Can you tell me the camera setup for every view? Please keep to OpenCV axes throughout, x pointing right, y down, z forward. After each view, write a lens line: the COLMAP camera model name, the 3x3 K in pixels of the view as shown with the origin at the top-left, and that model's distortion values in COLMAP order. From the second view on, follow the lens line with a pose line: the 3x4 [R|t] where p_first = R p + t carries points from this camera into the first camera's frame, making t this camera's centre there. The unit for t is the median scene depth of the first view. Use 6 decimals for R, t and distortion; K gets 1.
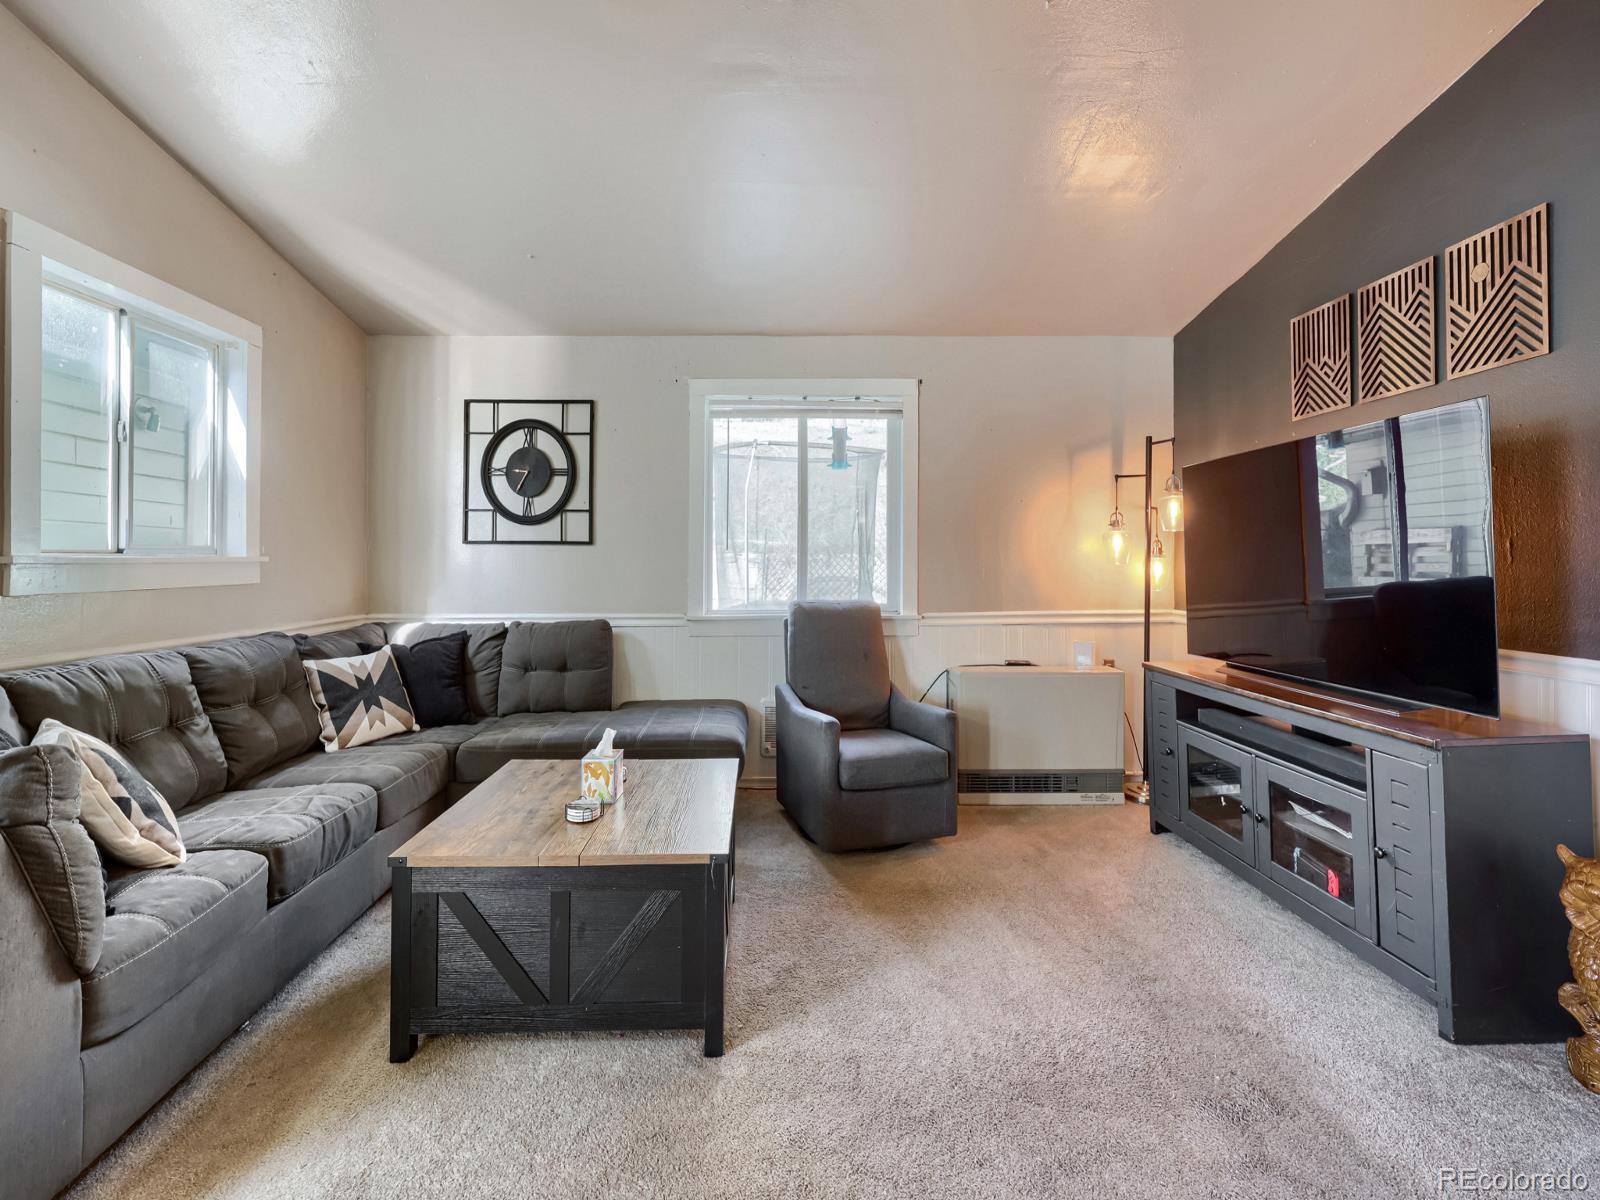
lens RADIAL K [[680.3, 0, 899.4], [0, 680.3, 554.8], [0, 0, 1]] dist [0.000882, -0.000237]
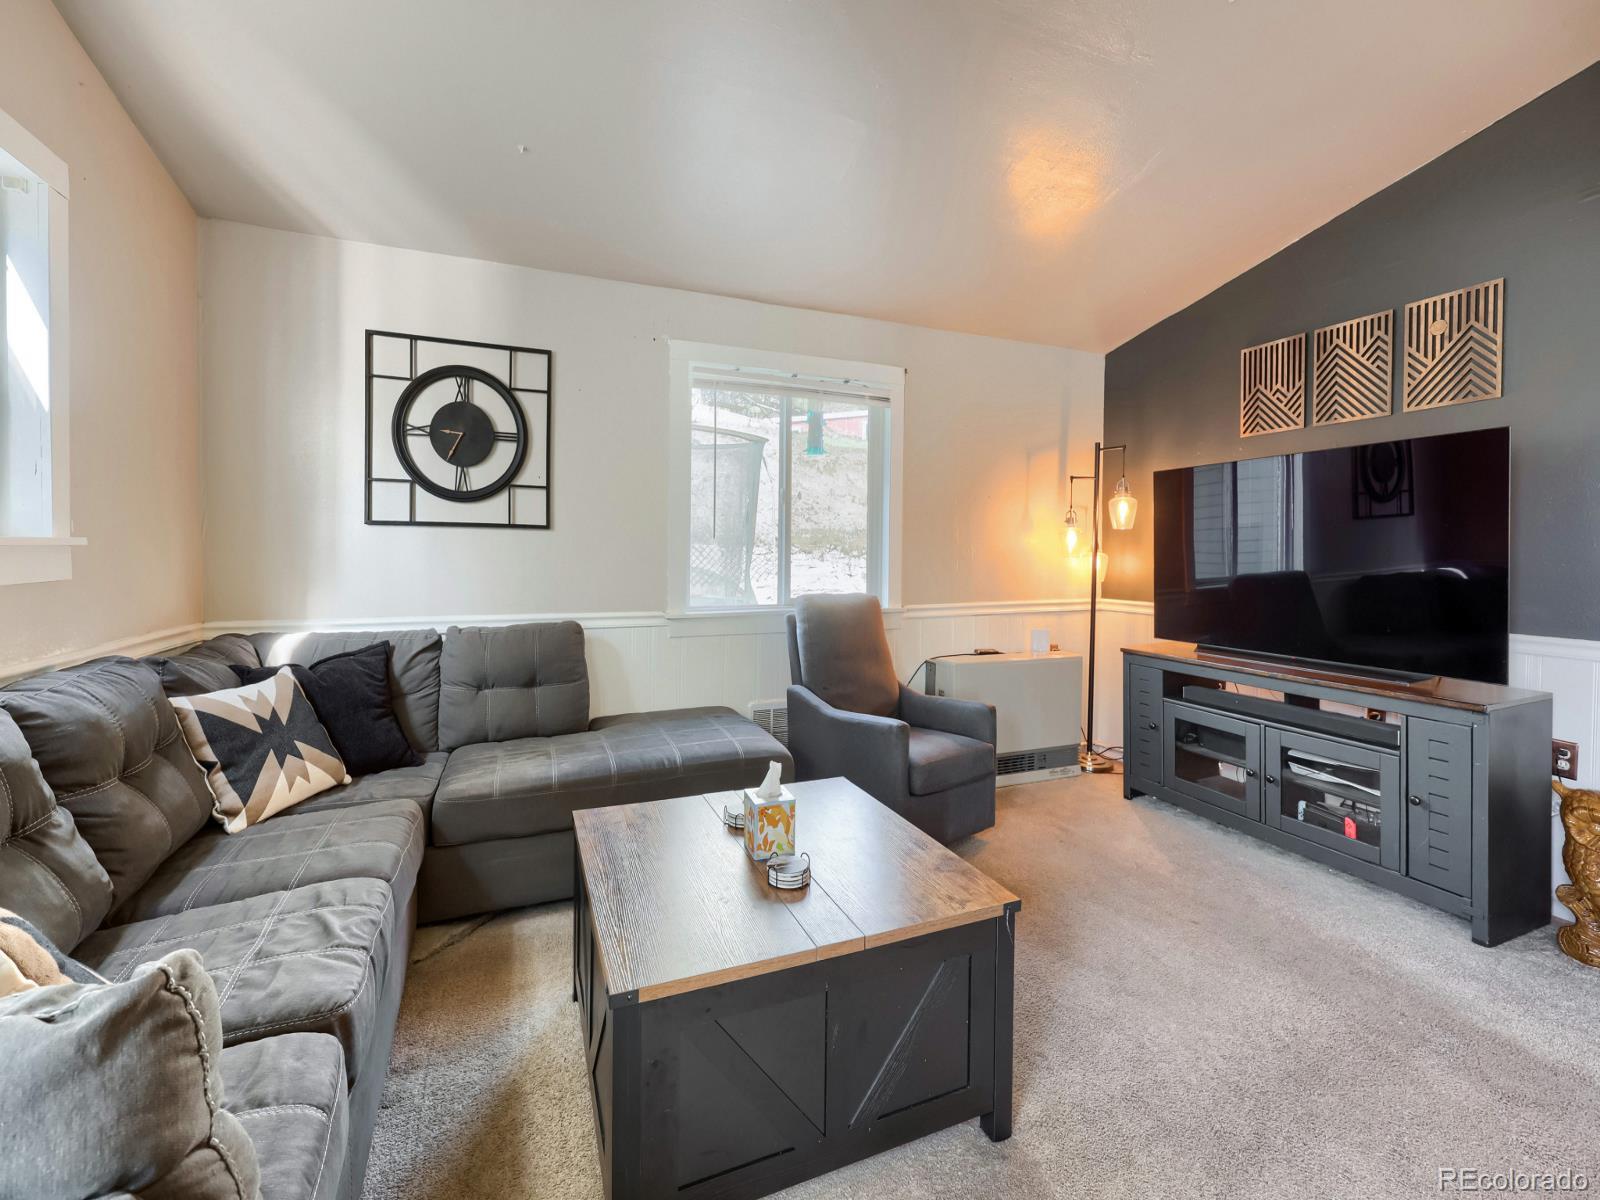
lens RADIAL K [[630.2, 0, 908.2], [0, 630.2, 563.0], [0, 0, 1]] dist [0.001092, 0.000228]
pose [[0.944044, 0.004754, 0.329786, -0.356241], [-0.013731, 0.999596, 0.024898, 0.000891], [-0.329534, -0.028033, 0.943727, 0.174379]]
